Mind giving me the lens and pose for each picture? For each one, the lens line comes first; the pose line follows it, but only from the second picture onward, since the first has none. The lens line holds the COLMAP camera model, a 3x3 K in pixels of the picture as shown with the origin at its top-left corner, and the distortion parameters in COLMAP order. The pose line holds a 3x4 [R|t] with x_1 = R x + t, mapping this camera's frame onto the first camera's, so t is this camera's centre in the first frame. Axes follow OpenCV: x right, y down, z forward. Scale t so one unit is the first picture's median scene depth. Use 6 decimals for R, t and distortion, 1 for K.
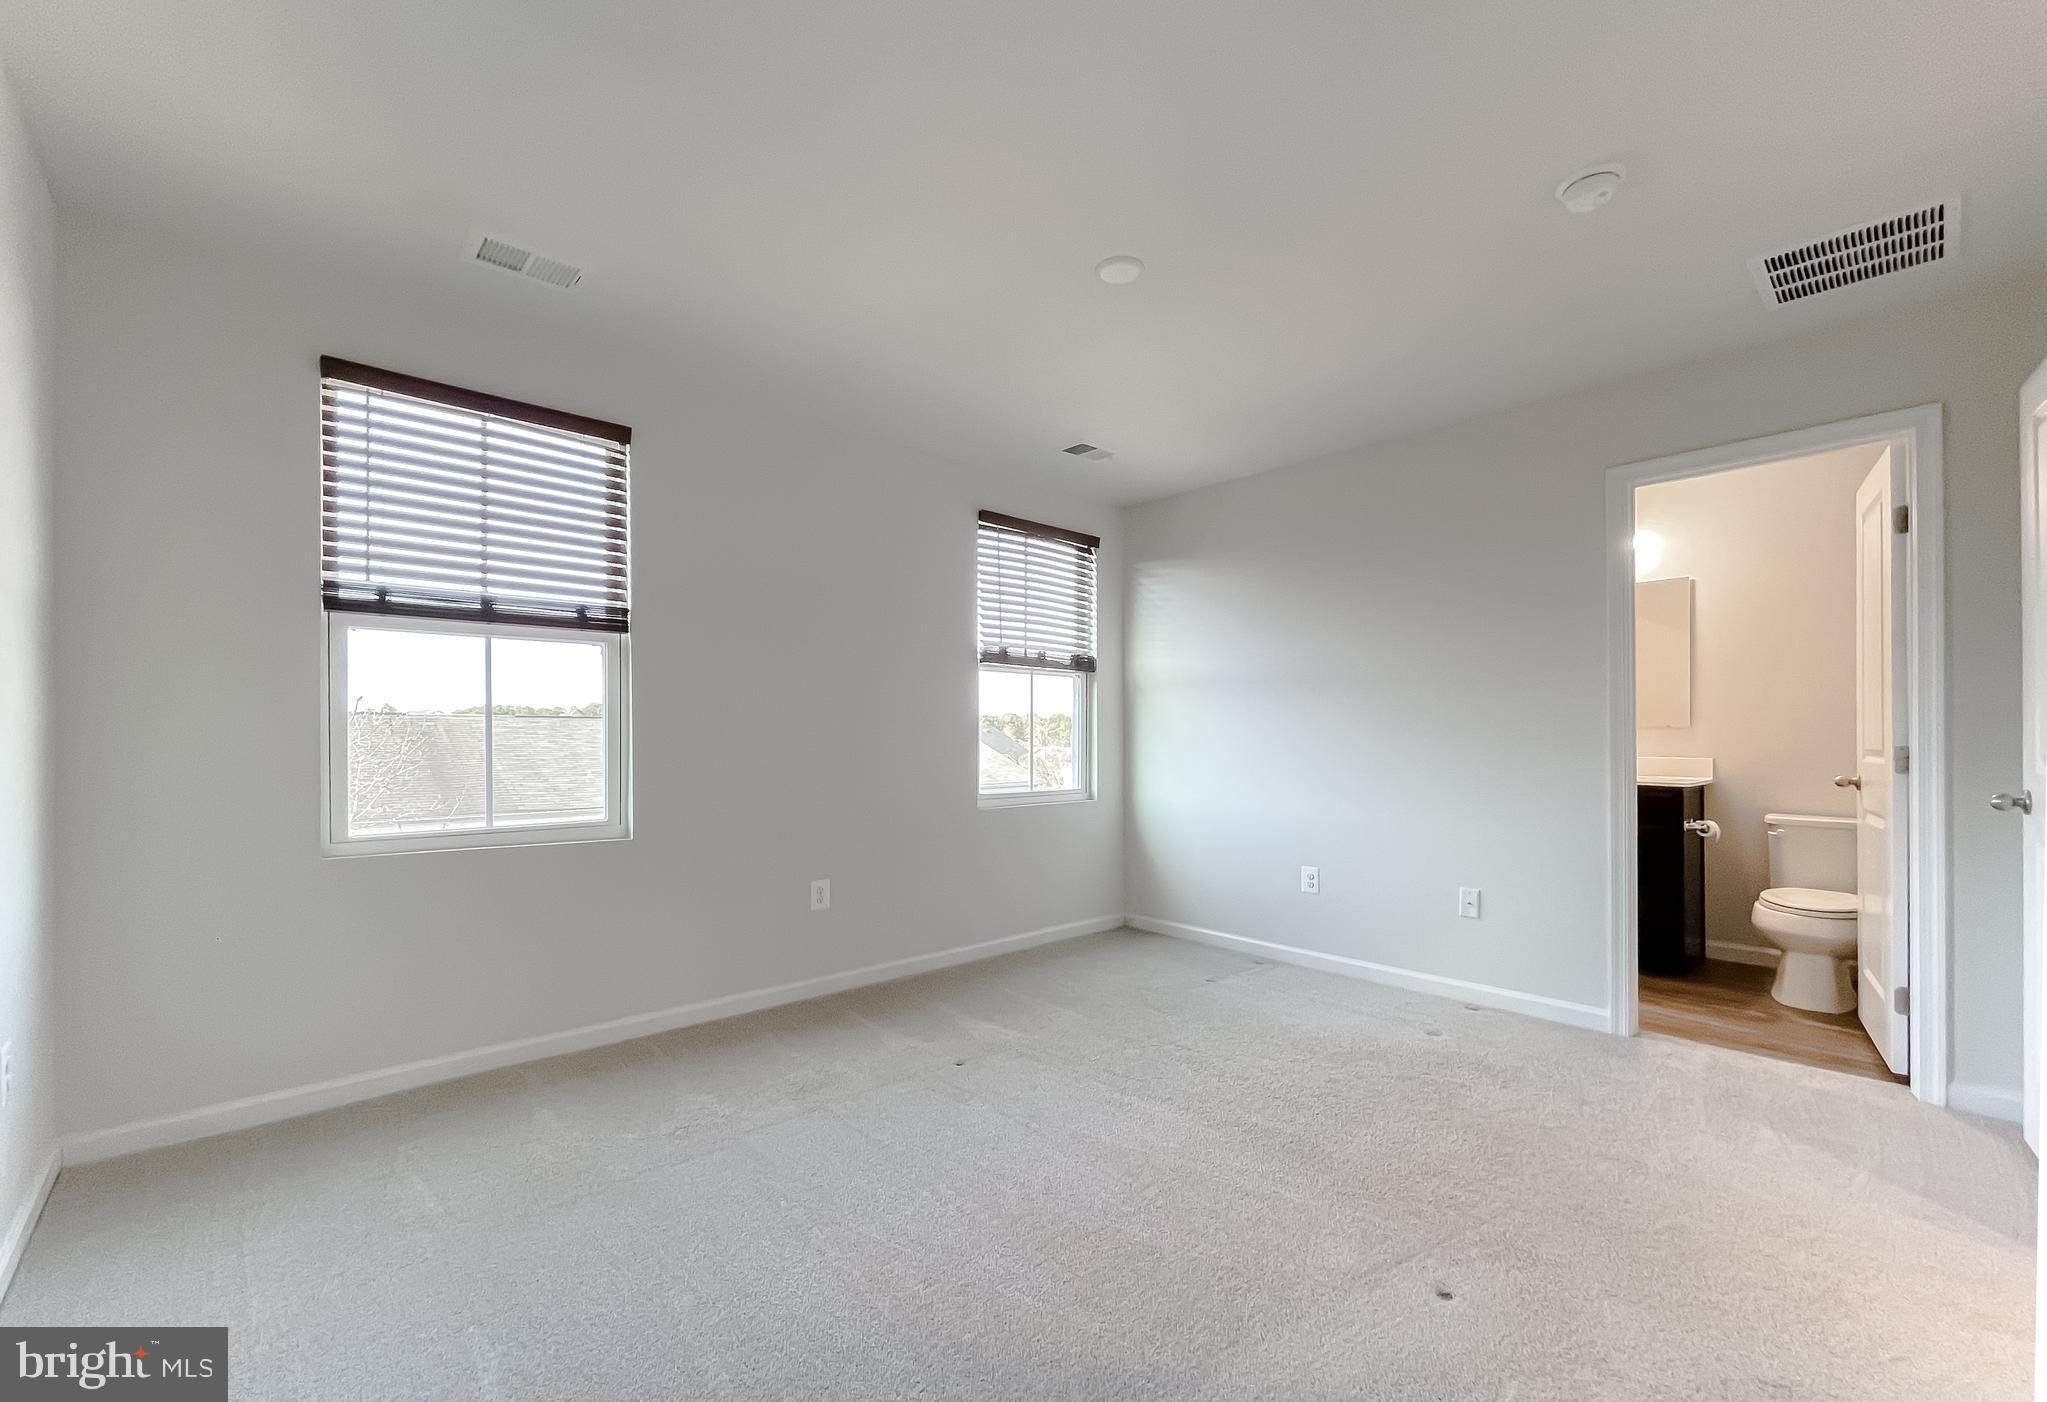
lens RADIAL K [[844.7, 0, 1031.6], [0, 844.7, 708.1], [0, 0, 1]] dist [-0.000316, 0.000158]
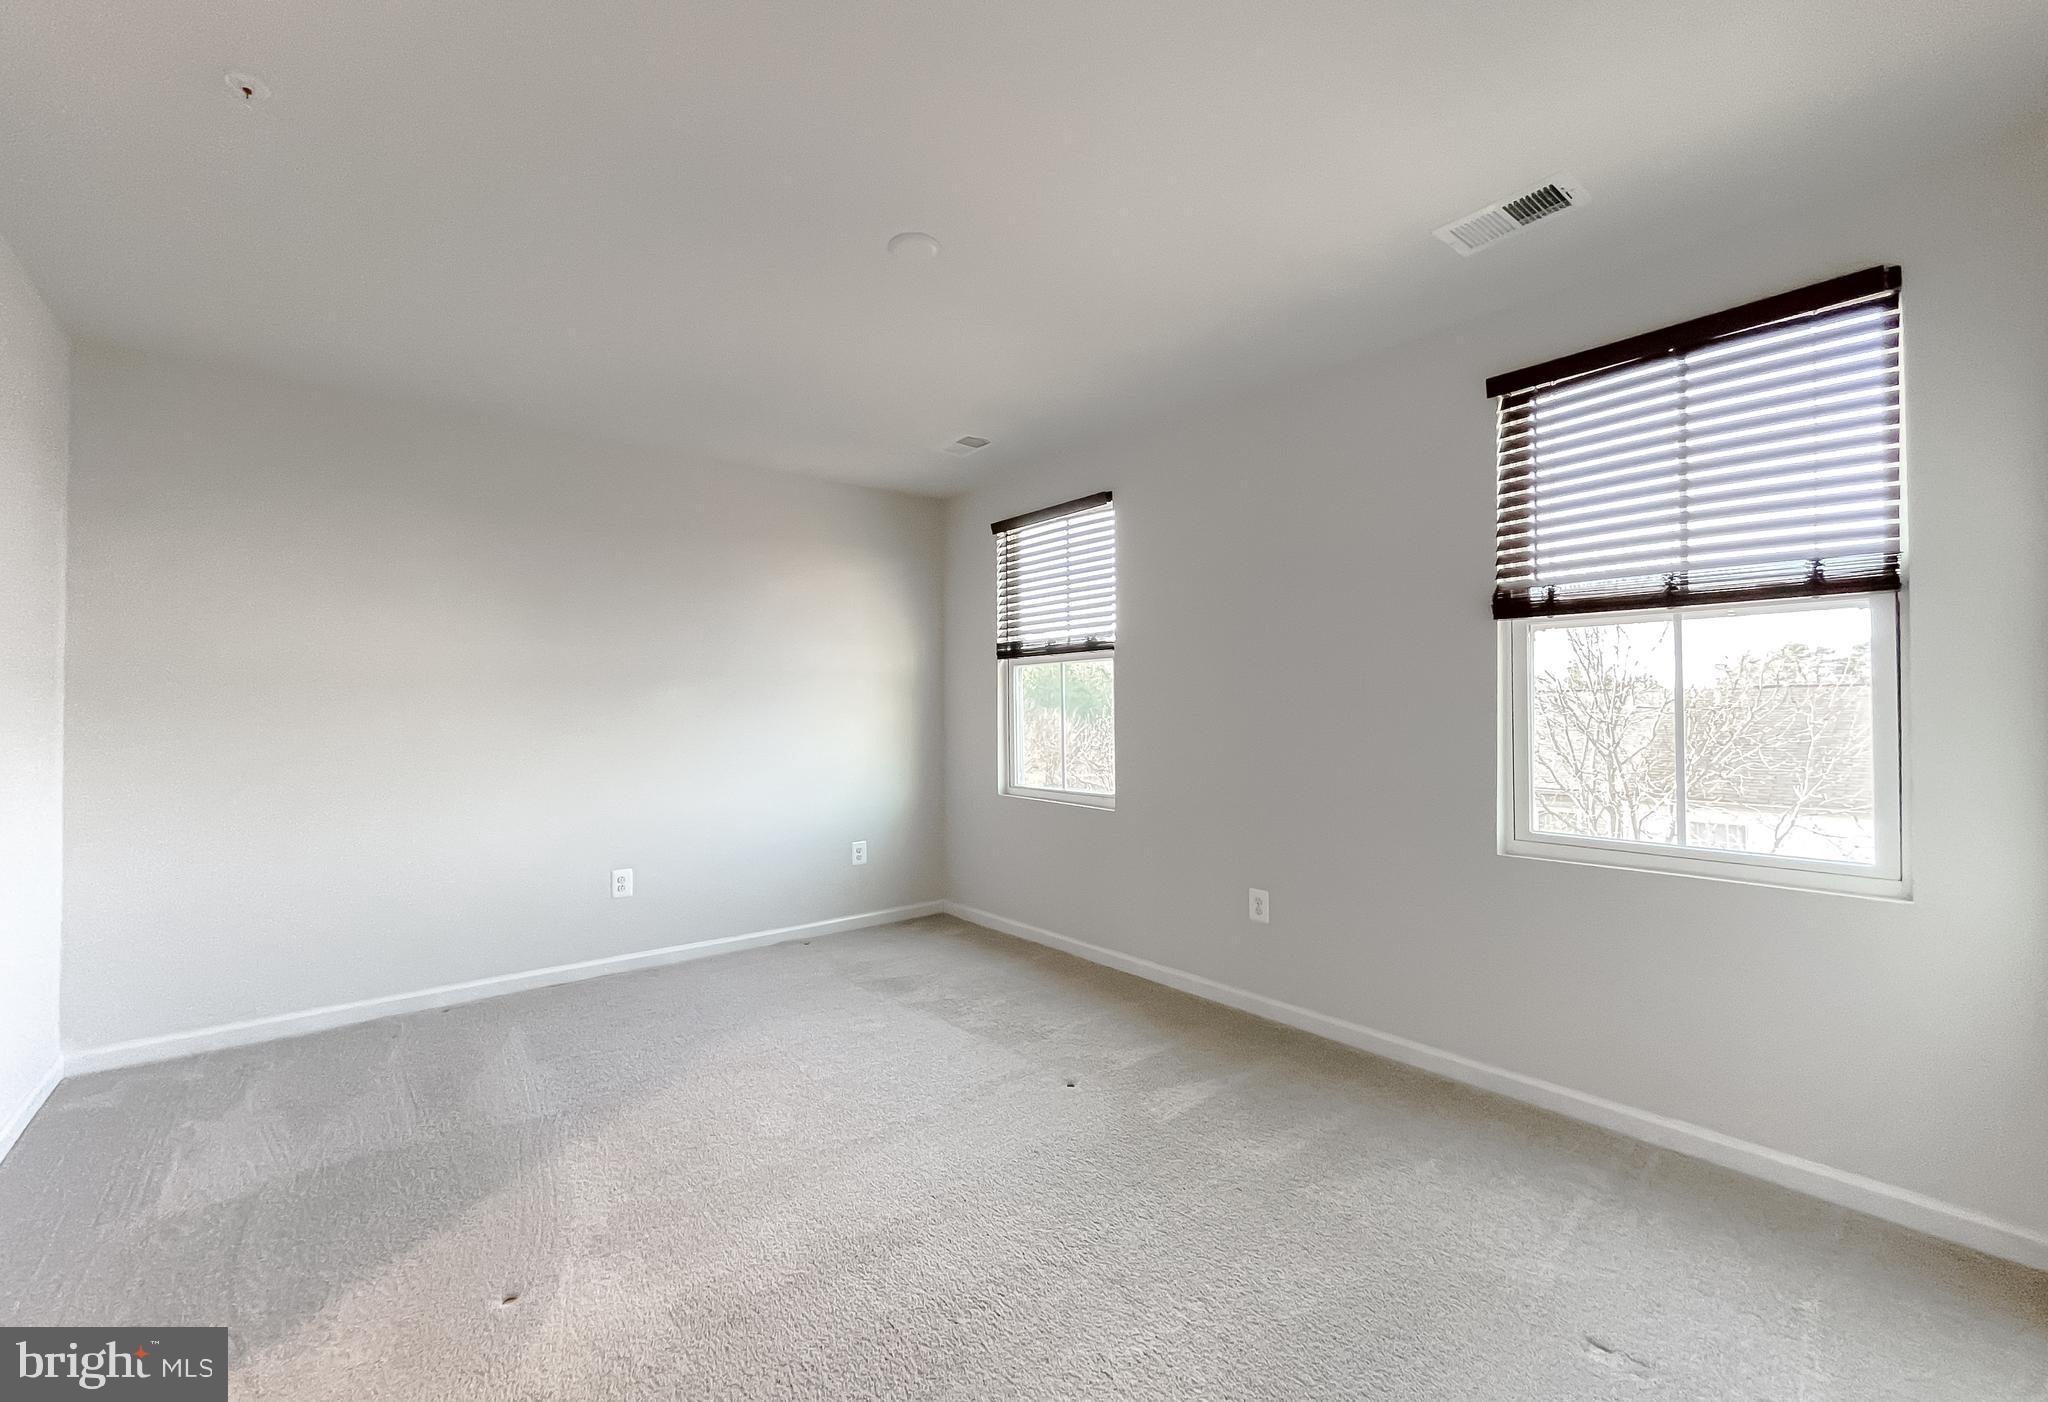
lens RADIAL K [[845.1, 0, 1032.1], [0, 845.1, 708.1], [0, 0, 1]] dist [-0.000316, 0.000158]
pose [[-0.048033, -0.013430, -0.998755, 0.782696], [0.025935, 0.999556, -0.014688, 0.013966], [0.998509, -0.026608, -0.047664, 0.914339]]
